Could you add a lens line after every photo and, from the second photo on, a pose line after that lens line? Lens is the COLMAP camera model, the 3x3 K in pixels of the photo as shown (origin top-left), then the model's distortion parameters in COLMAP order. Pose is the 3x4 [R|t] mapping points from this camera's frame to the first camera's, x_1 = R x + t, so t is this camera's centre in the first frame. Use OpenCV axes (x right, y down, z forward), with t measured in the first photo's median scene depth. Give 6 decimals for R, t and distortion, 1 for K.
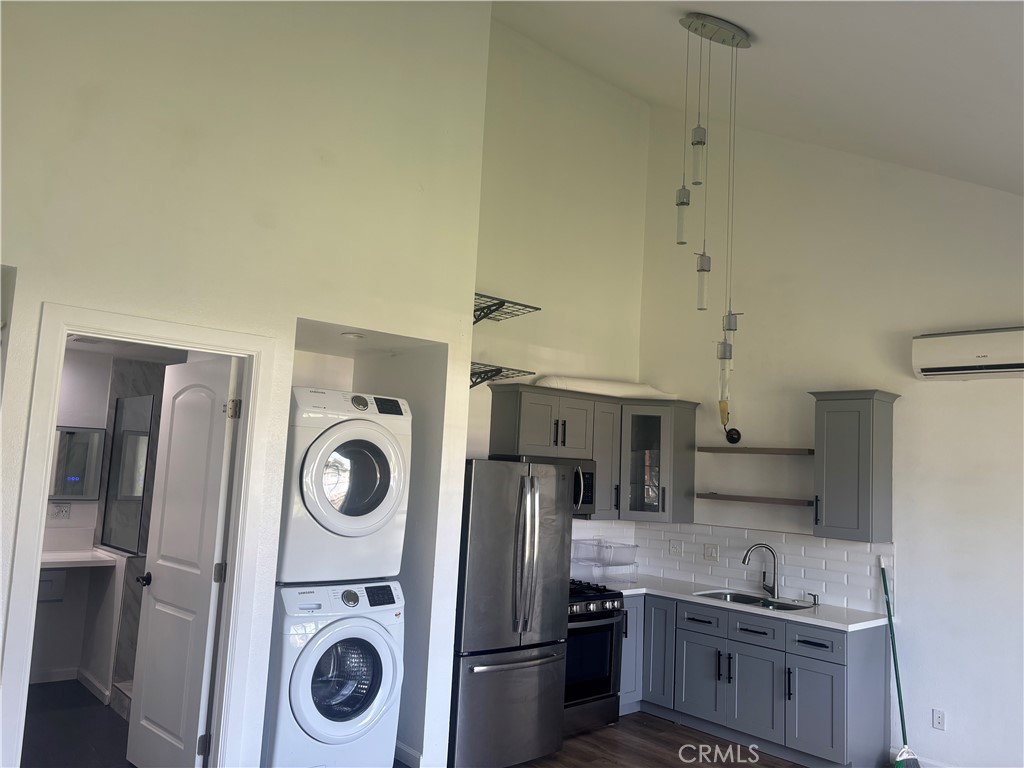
lens RADIAL K [[775.5, 0, 520.6], [0, 775.5, 381.5], [0, 0, 1]] dist [0.053272, -0.060564]
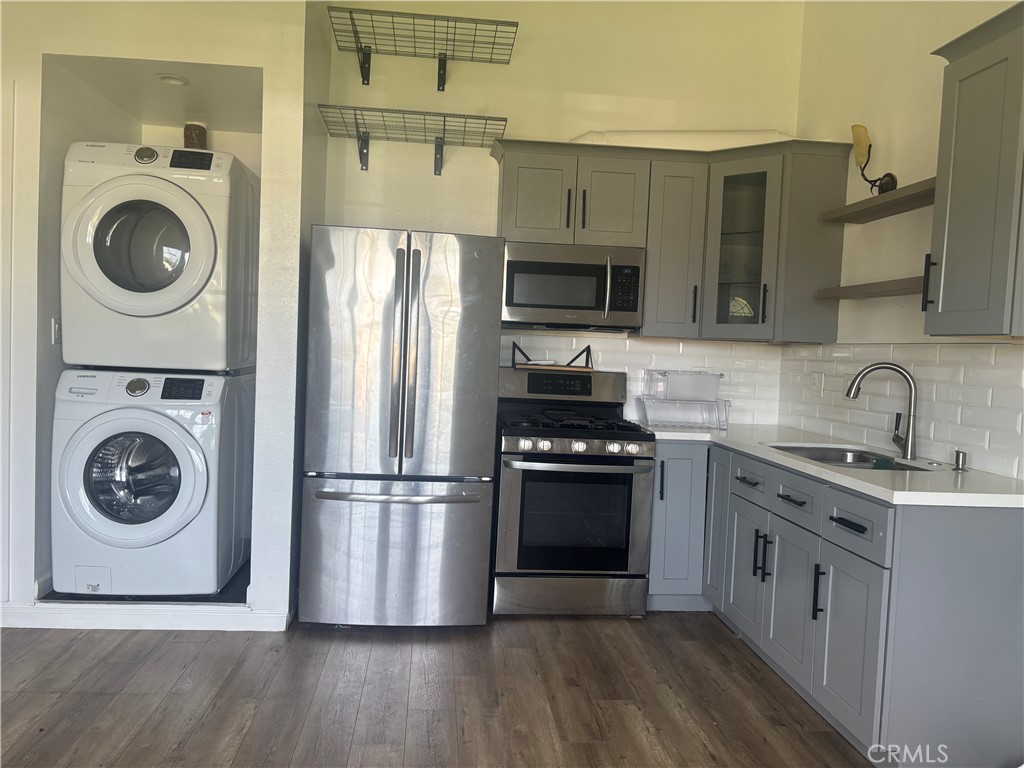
lens RADIAL K [[775.5, 0, 510.6], [0, 775.5, 389.9], [0, 0, 1]] dist [0.053272, -0.060564]
pose [[0.800735, 0.016932, -0.598780, 0.490695], [0.065381, 0.991158, 0.115460, 0.165364], [0.595440, -0.131602, 0.792548, 0.447435]]
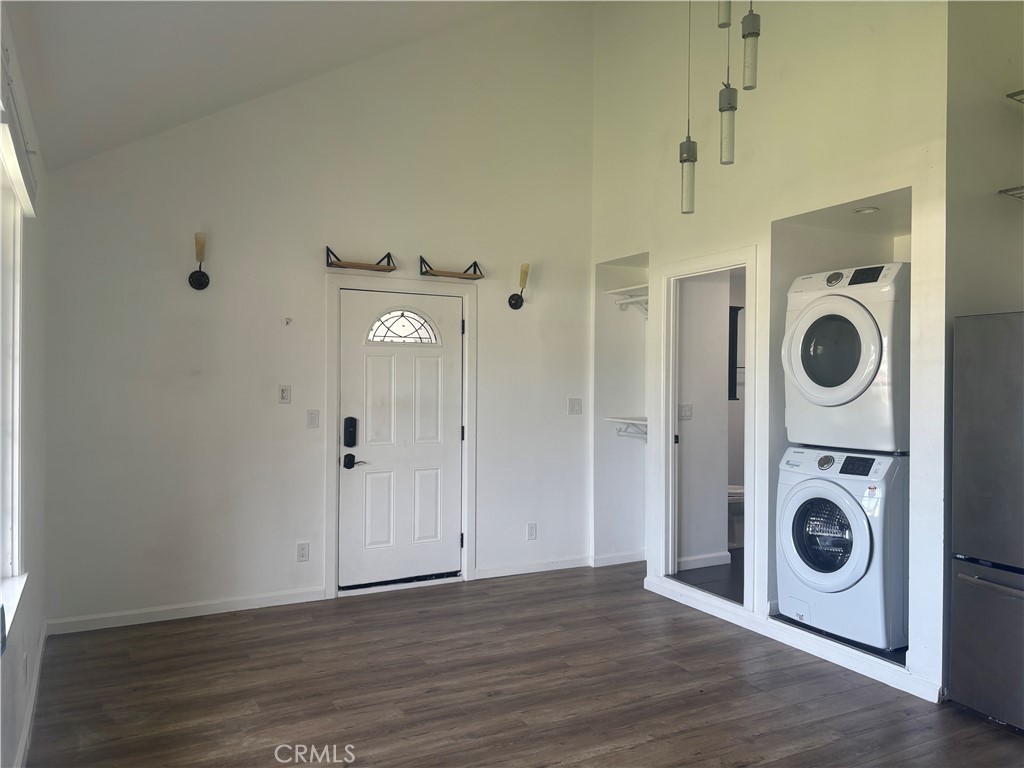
lens RADIAL K [[775.5, 0, 510.4], [0, 775.5, 385.8], [0, 0, 1]] dist [0.053272, -0.060564]
pose [[-0.249507, -0.051220, -0.967017, 0.737203], [0.091814, 0.992850, -0.076278, 0.170517], [0.964010, -0.107818, -0.243021, 0.676436]]
